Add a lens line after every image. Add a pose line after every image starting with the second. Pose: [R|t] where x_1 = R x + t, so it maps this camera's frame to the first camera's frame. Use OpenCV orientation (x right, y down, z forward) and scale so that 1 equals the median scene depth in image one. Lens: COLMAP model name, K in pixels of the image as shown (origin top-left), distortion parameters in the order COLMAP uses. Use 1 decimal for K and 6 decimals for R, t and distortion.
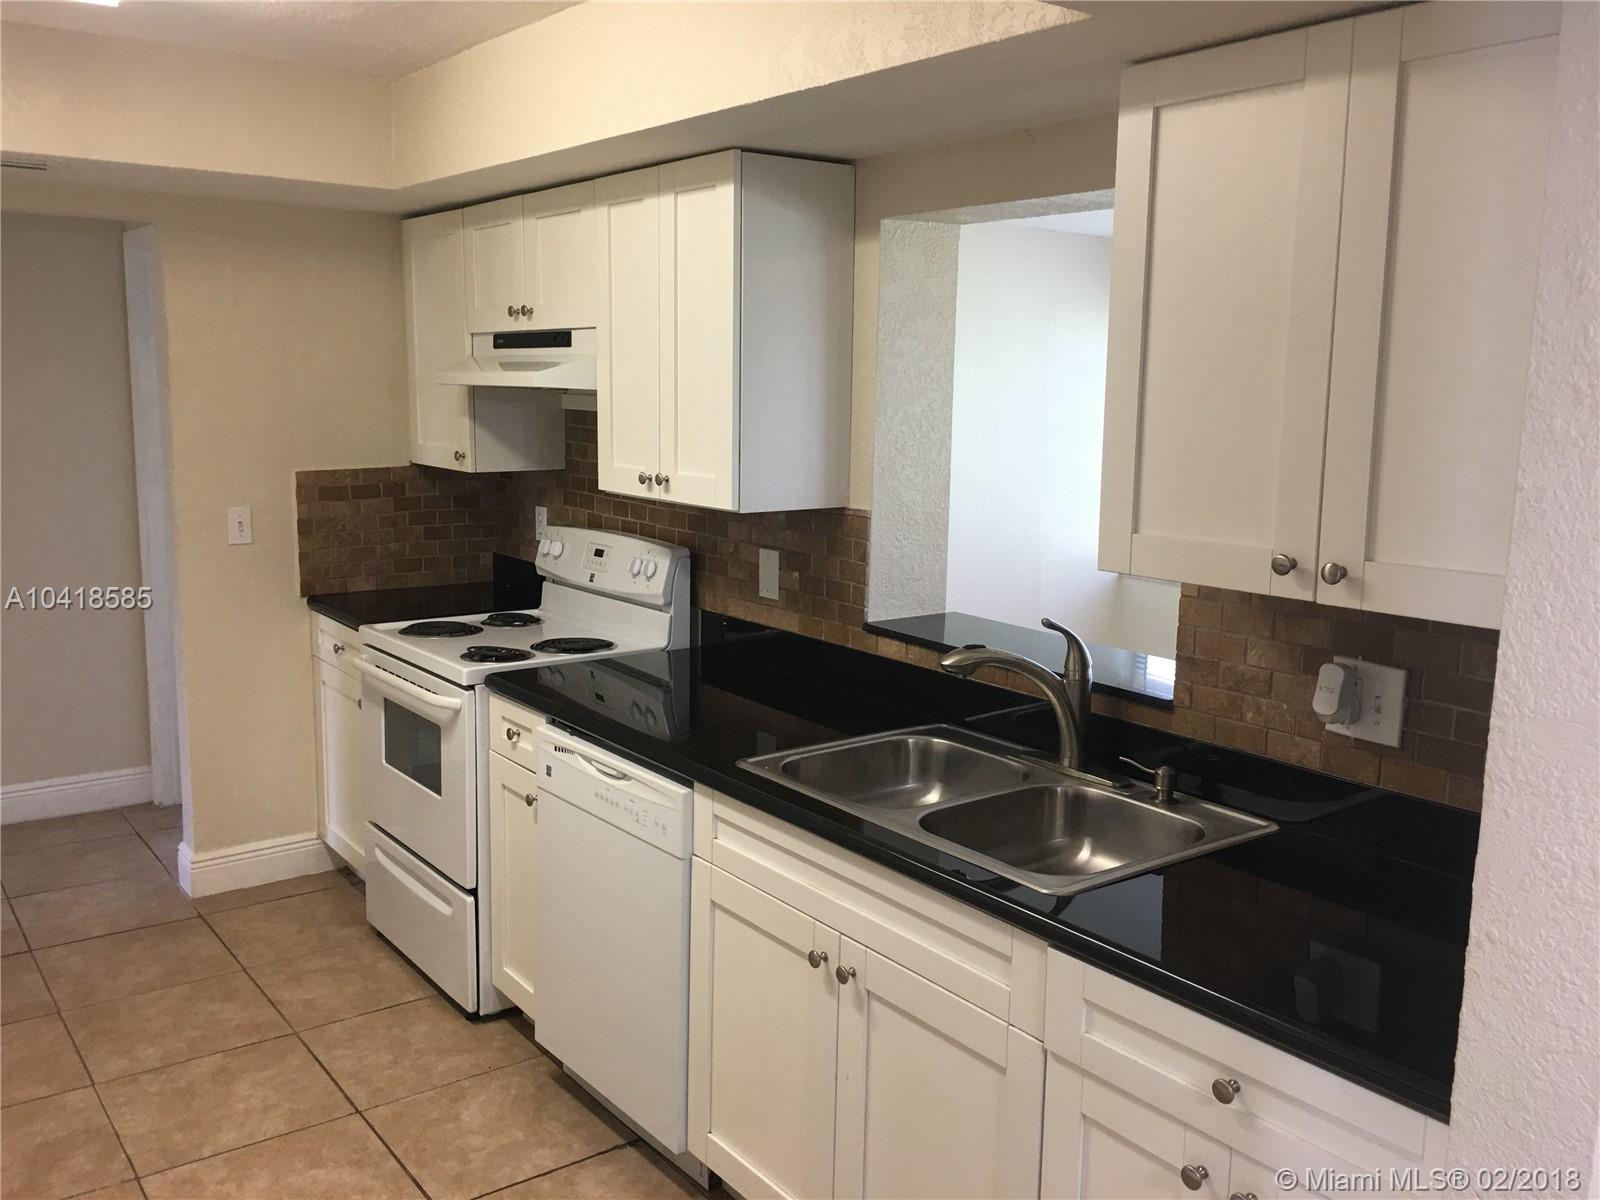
lens RADIAL K [[1402.4, 0, 797.7], [0, 1402.4, 604.6], [0, 0, 1]] dist [0.071948, -0.101444]
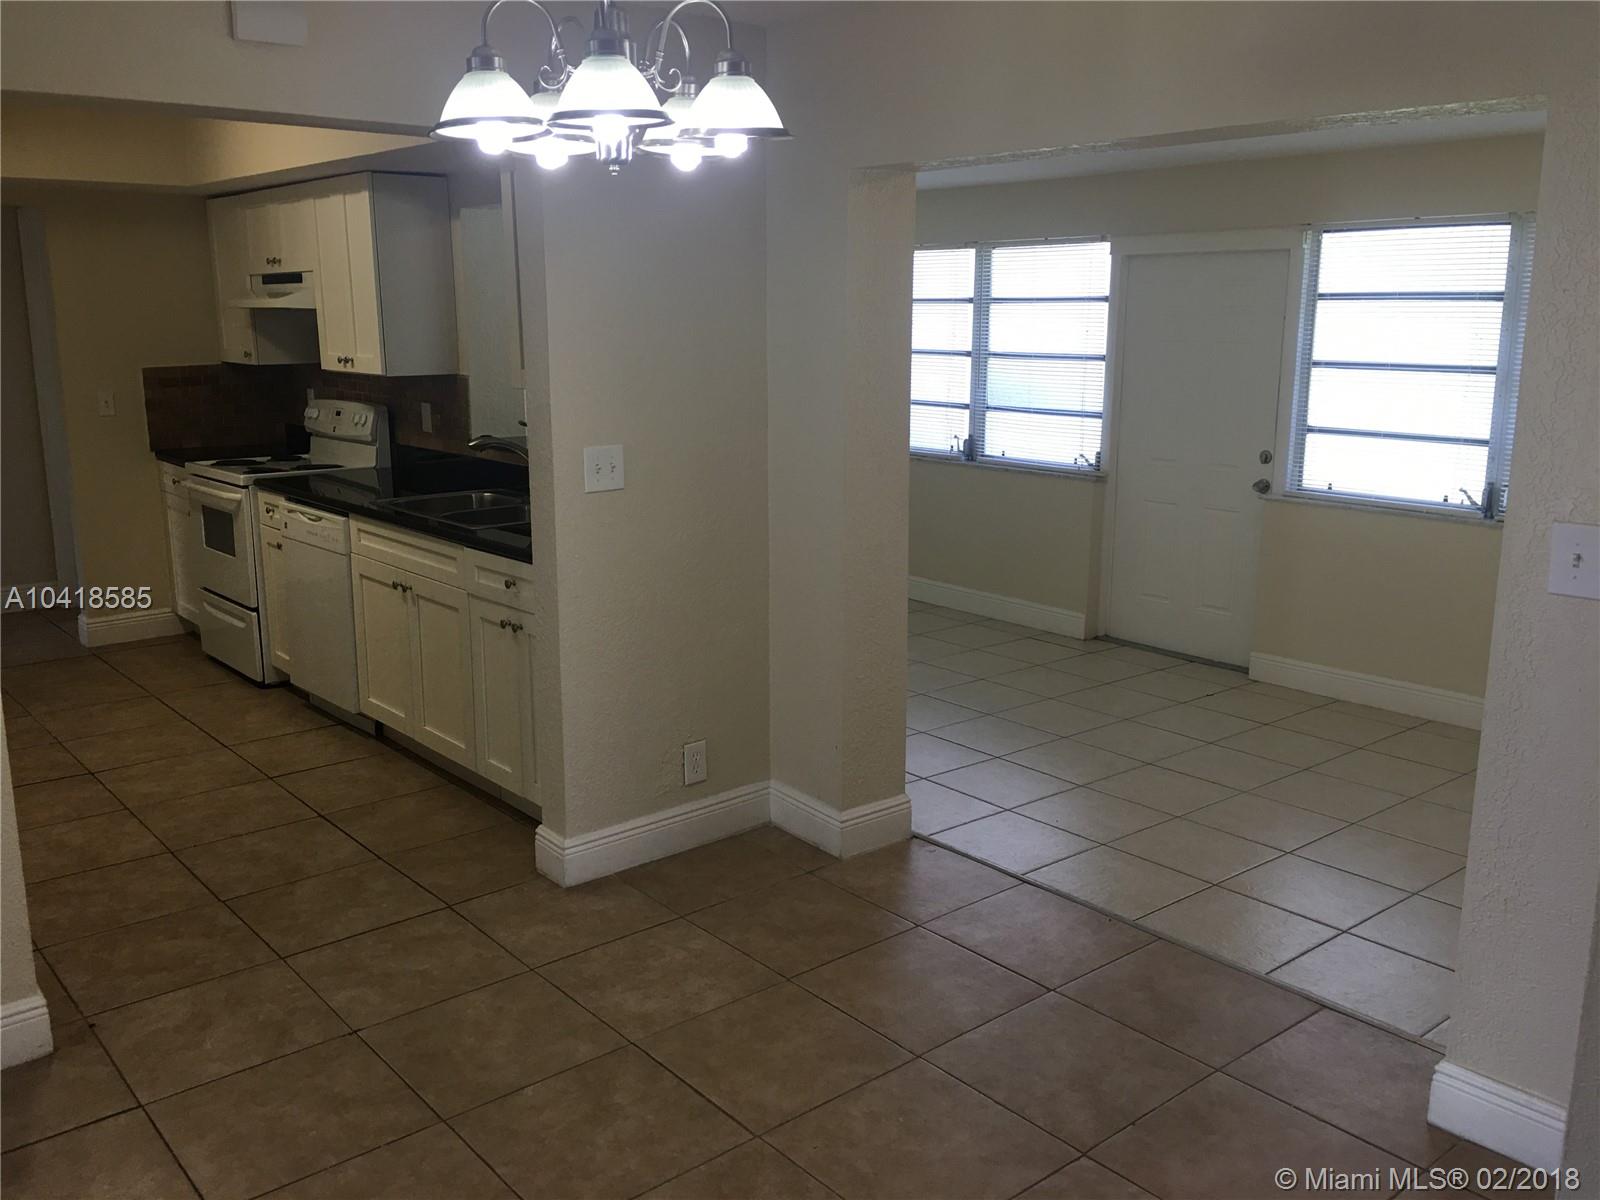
lens RADIAL K [[1402.4, 0, 800.3], [0, 1402.4, 599.6], [0, 0, 1]] dist [0.071948, -0.101444]
pose [[0.997850, -0.033495, 0.056327, 0.315391], [0.030728, 0.998312, 0.049286, 0.123433], [-0.057882, -0.047449, 0.997195, -0.704856]]
